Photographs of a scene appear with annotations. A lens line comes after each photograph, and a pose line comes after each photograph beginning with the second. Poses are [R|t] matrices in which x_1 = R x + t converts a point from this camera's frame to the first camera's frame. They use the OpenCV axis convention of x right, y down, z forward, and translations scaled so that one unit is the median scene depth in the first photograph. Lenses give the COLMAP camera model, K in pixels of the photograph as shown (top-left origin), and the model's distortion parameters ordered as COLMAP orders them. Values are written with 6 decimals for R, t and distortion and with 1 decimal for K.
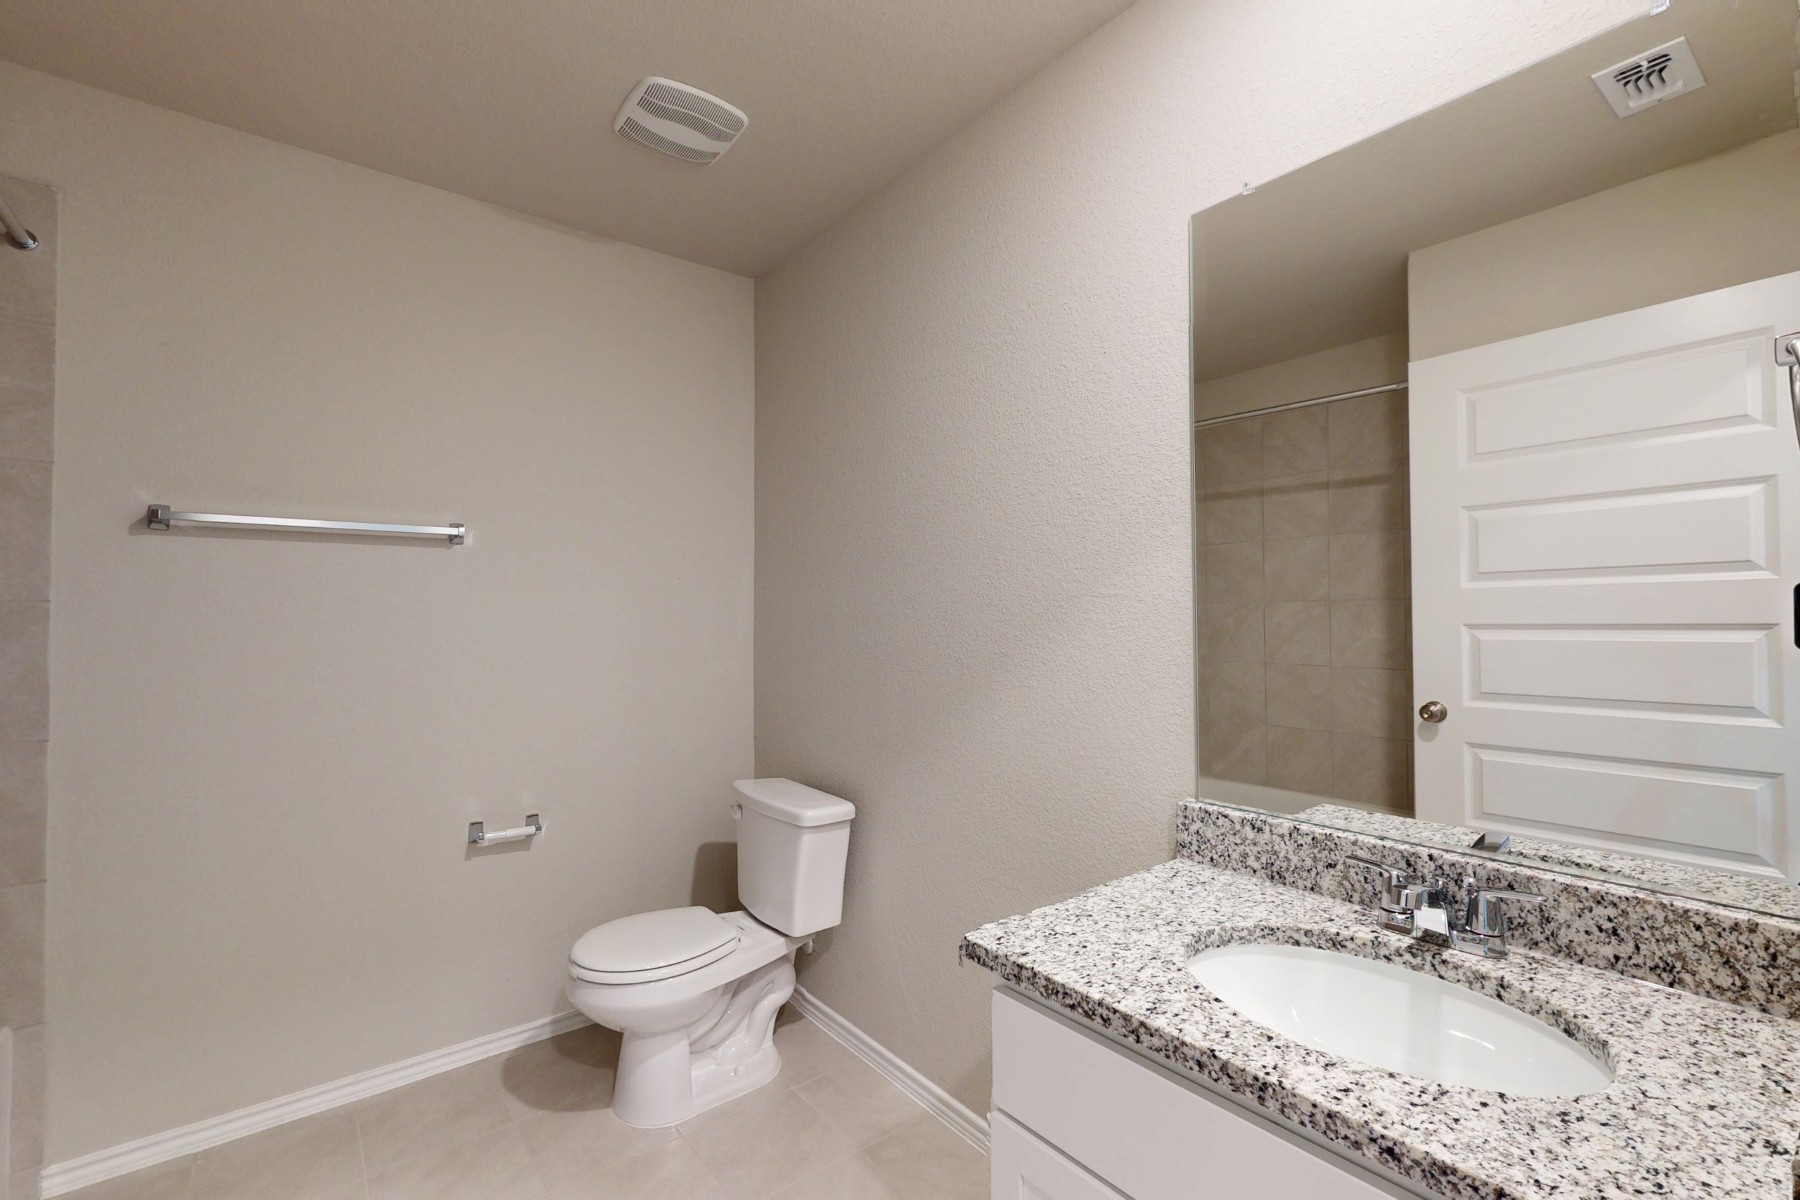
lens RADIAL K [[796.4, 0, 900.3], [0, 796.4, 599.2], [0, 0, 1]] dist [-0.004483, 0.001057]
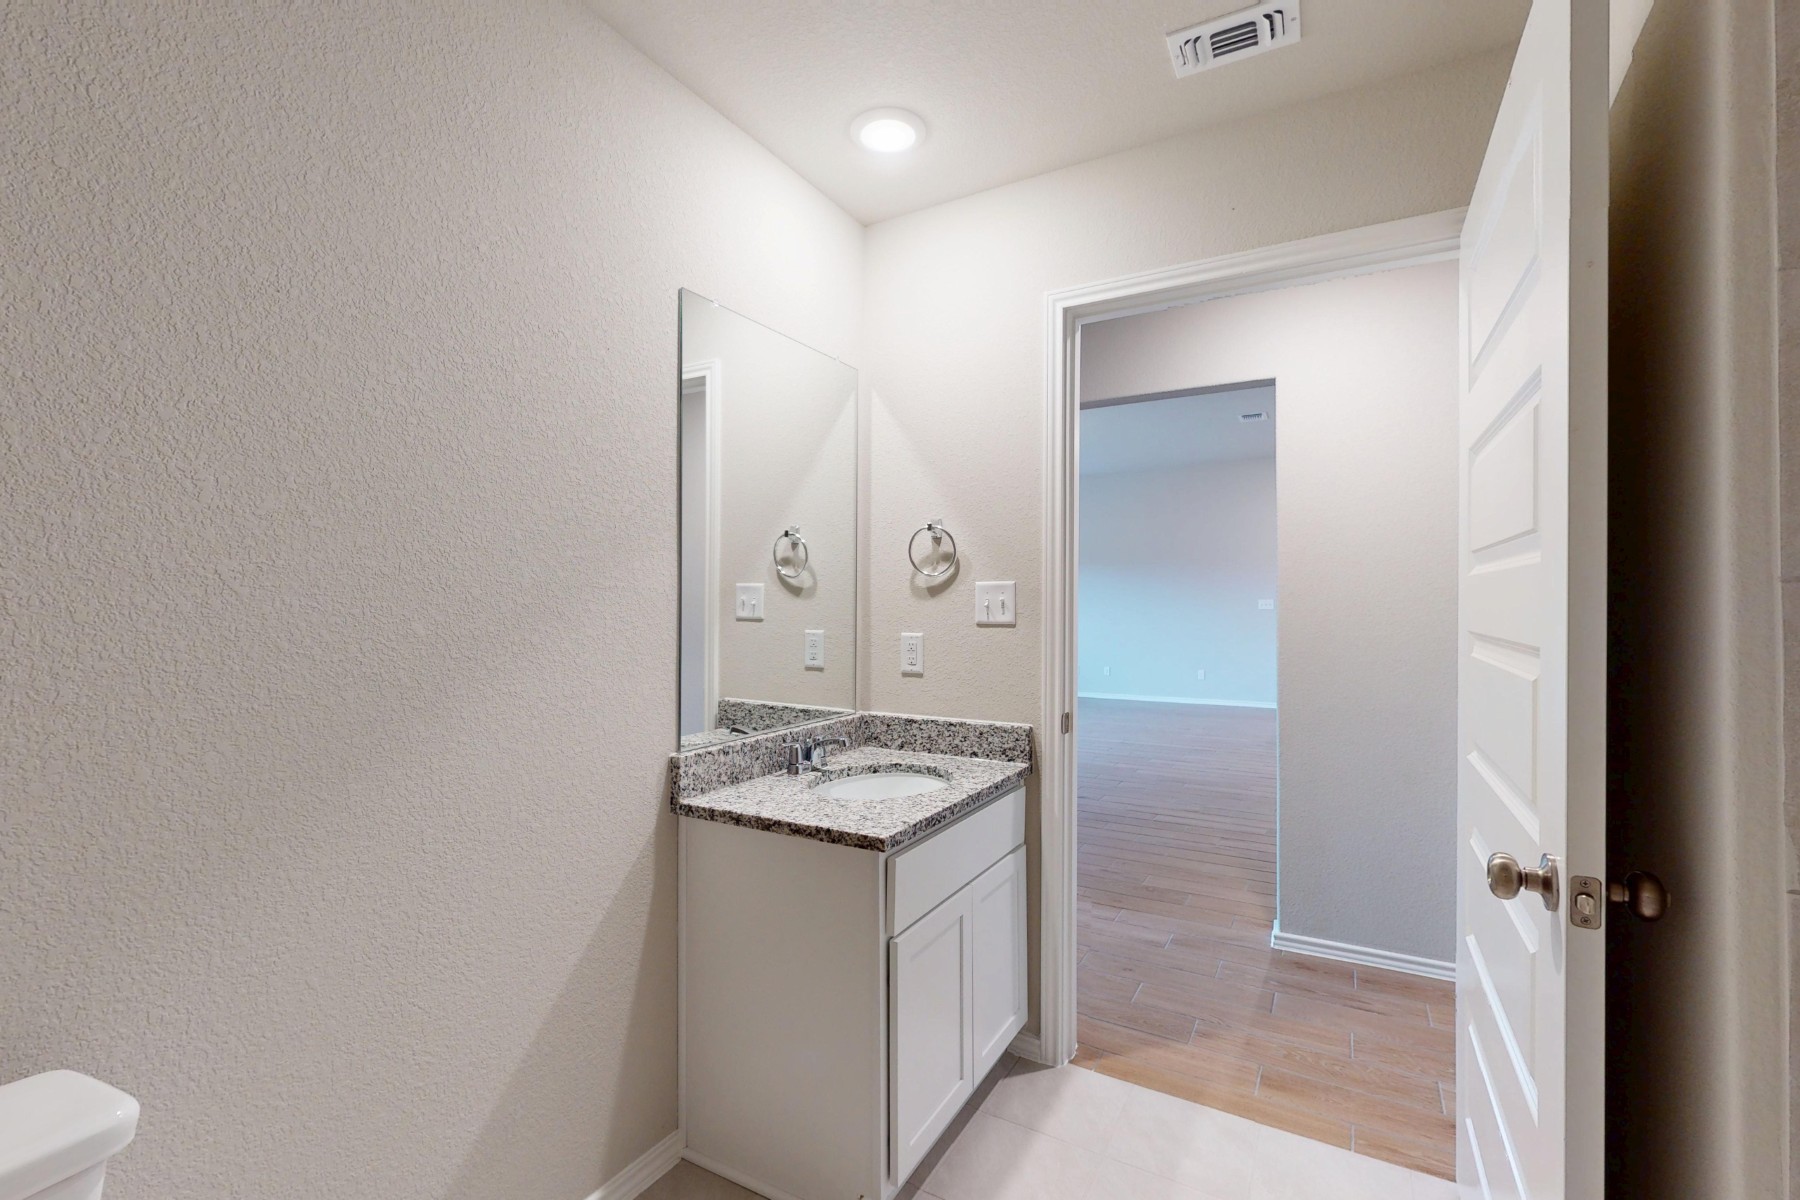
lens RADIAL K [[796.4, 0, 899.7], [0, 796.4, 603.5], [0, 0, 1]] dist [-0.004483, 0.001057]
pose [[-0.390898, 0.001364, 0.920433, -1.051250], [-0.021687, 0.999708, -0.010692, 0.024208], [-0.920178, -0.024141, -0.390754, 1.328153]]
